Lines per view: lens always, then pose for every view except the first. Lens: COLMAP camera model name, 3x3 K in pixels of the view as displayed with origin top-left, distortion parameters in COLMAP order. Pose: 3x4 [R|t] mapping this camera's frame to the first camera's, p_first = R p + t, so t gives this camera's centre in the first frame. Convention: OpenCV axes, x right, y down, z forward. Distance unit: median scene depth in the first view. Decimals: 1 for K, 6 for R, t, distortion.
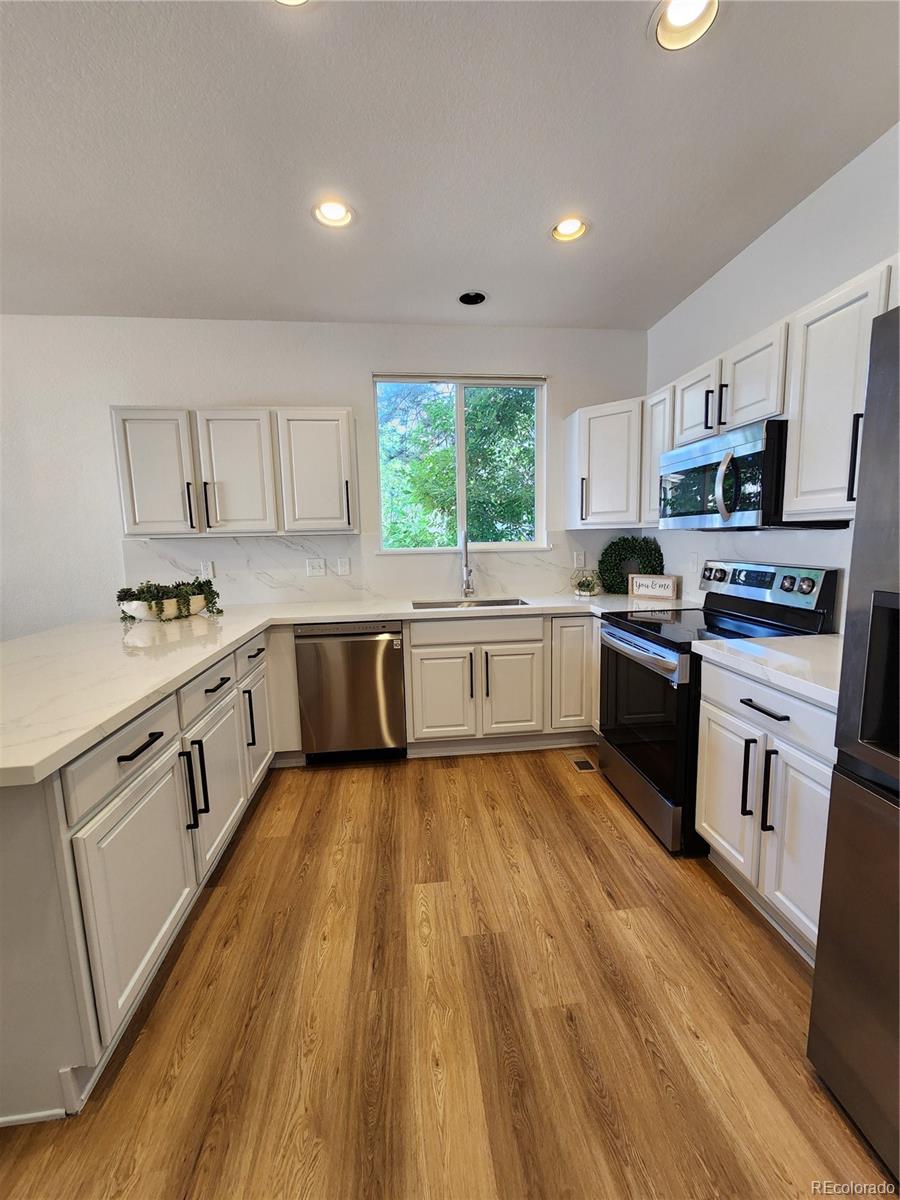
lens RADIAL K [[488.8, 0, 454.6], [0, 488.8, 601.6], [0, 0, 1]] dist [0.004387, -0.002190]
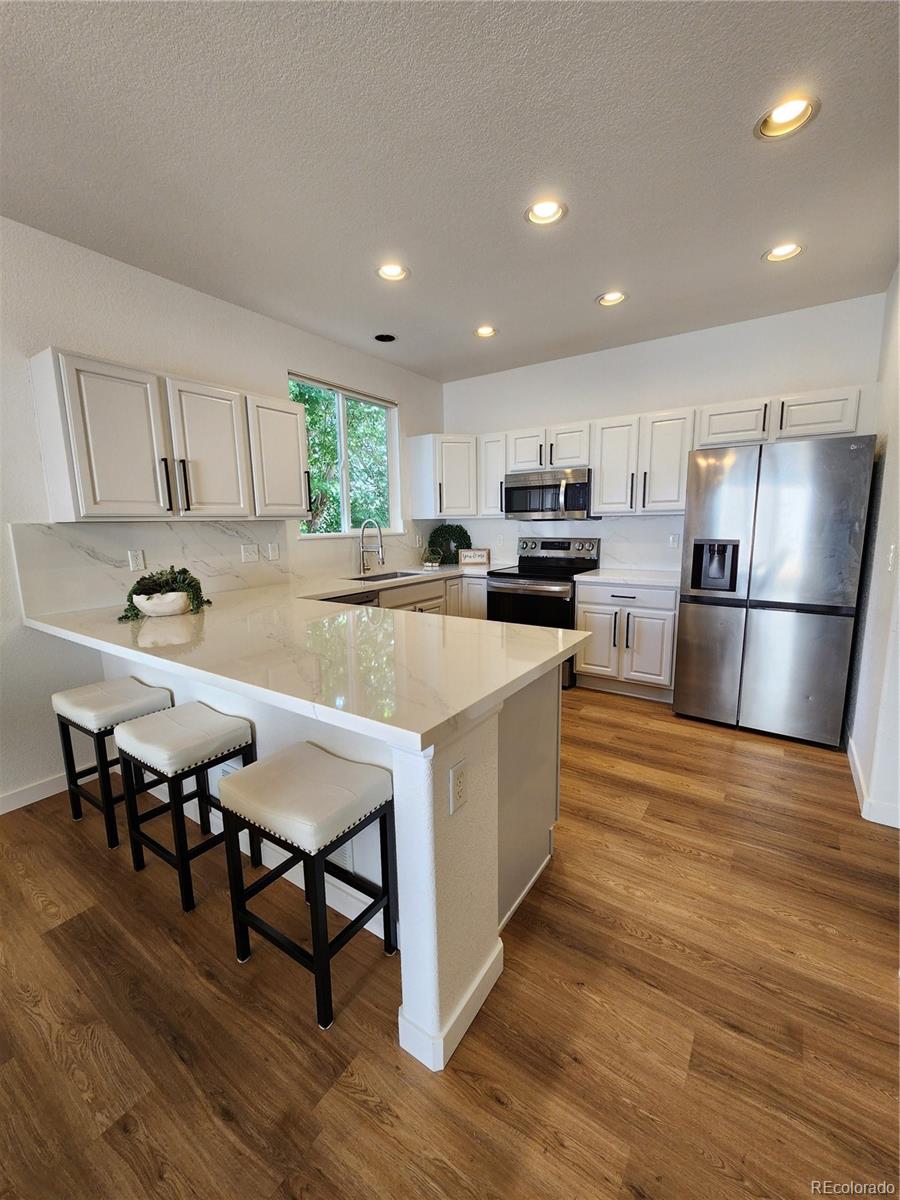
lens RADIAL K [[488.8, 0, 454.6], [0, 488.8, 601.6], [0, 0, 1]] dist [0.004387, -0.002190]
pose [[0.650933, -0.111976, 0.750831, -0.929062], [0.100787, 0.993053, 0.060722, 0.011811], [-0.752415, 0.036148, 0.657697, 0.040204]]
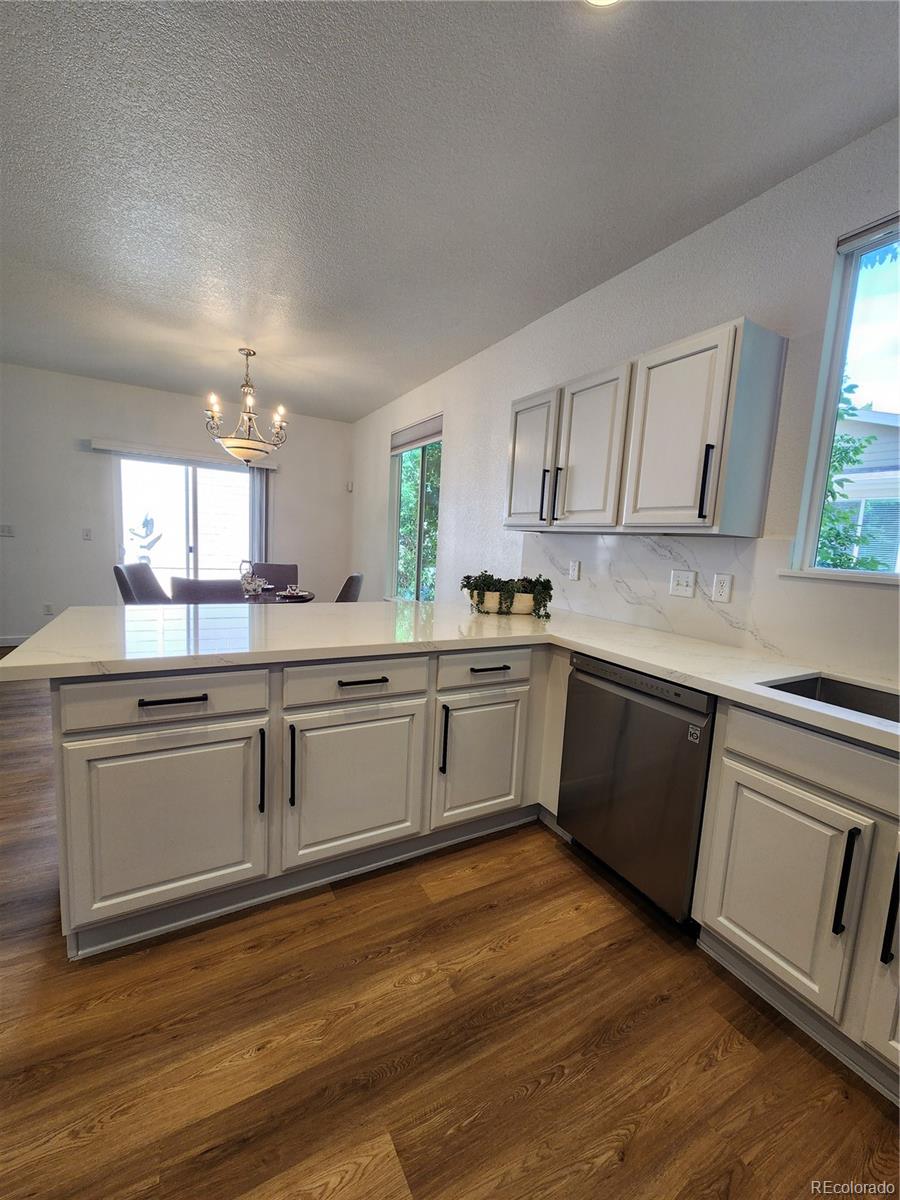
lens RADIAL K [[488.8, 0, 454.6], [0, 488.8, 601.6], [0, 0, 1]] dist [0.004387, -0.002190]
pose [[0.393260, 0.158945, -0.905584, 0.252398], [-0.185749, 0.978369, 0.091056, -0.058548], [0.900469, 0.132402, 0.414278, 0.527564]]
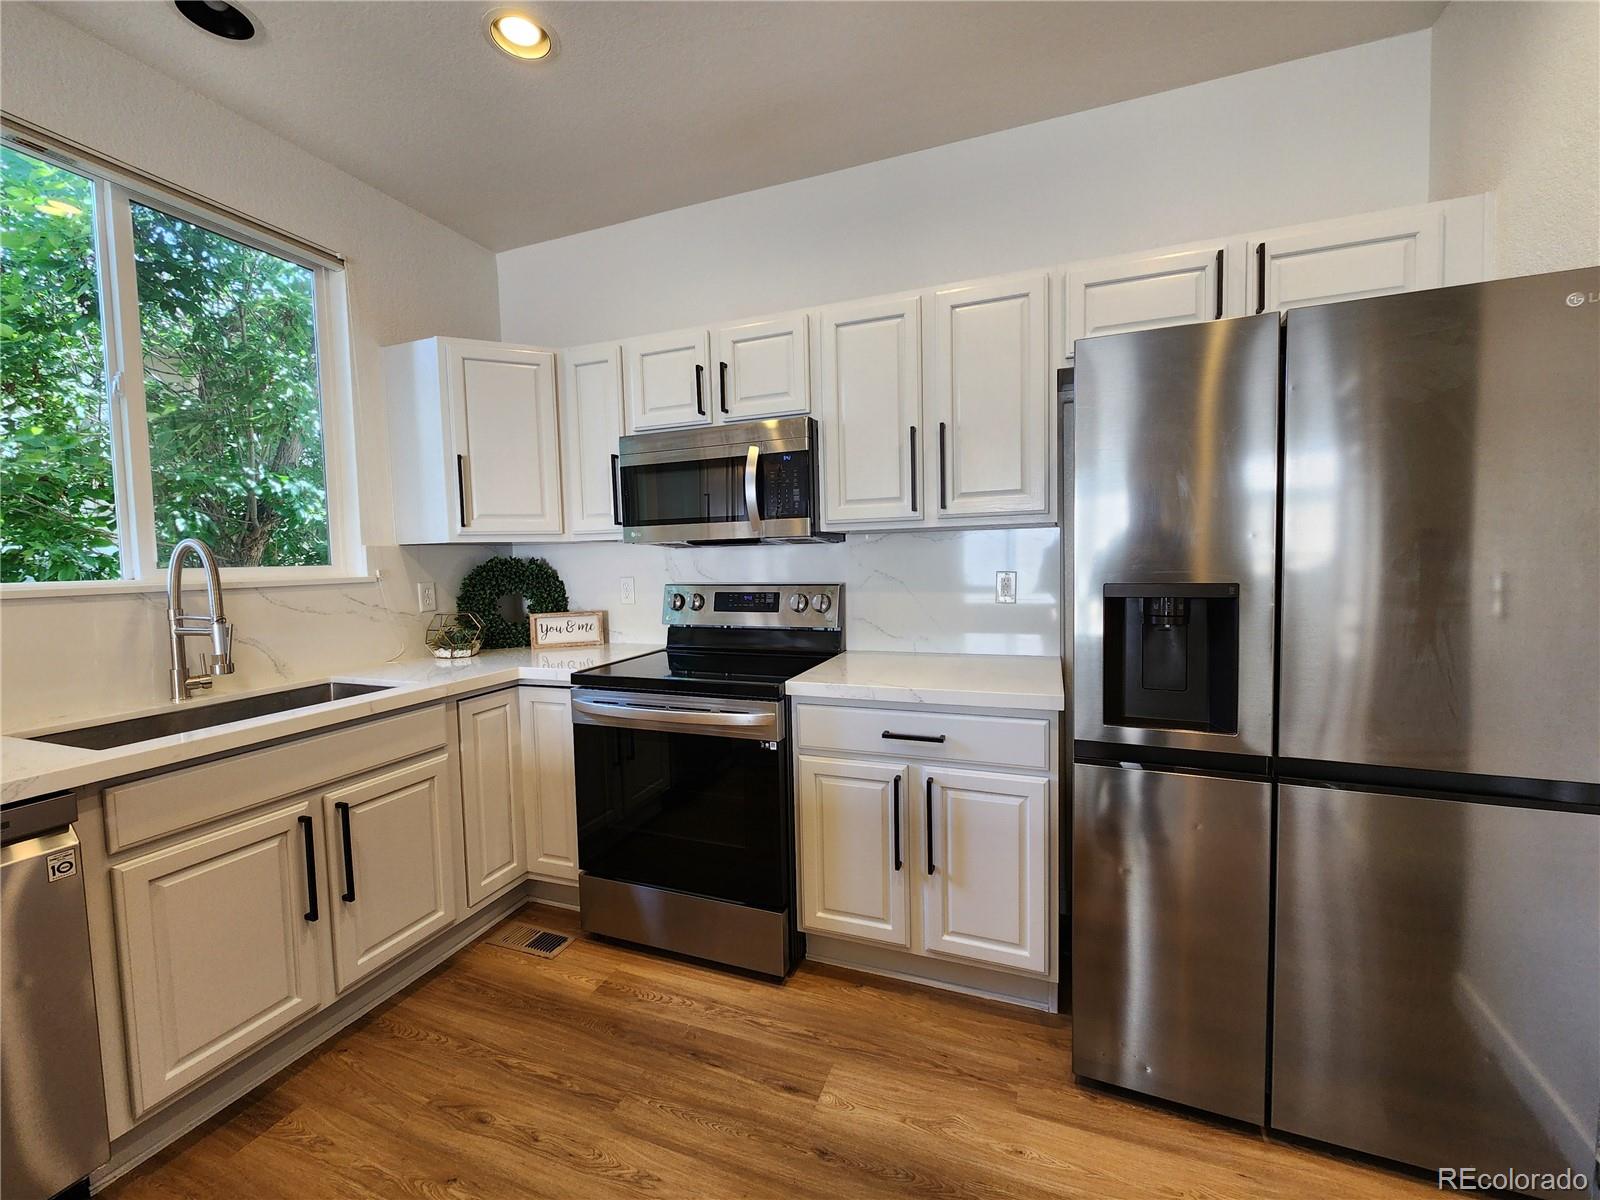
lens RADIAL K [[651.7, 0, 801.3], [0, 651.7, 594.4], [0, 0, 1]] dist [0.004387, -0.002190]
pose [[0.460267, -0.043210, 0.886729, -0.278517], [0.131175, 0.991162, -0.019789, -0.021025], [-0.878036, 0.125425, 0.461867, 0.339593]]
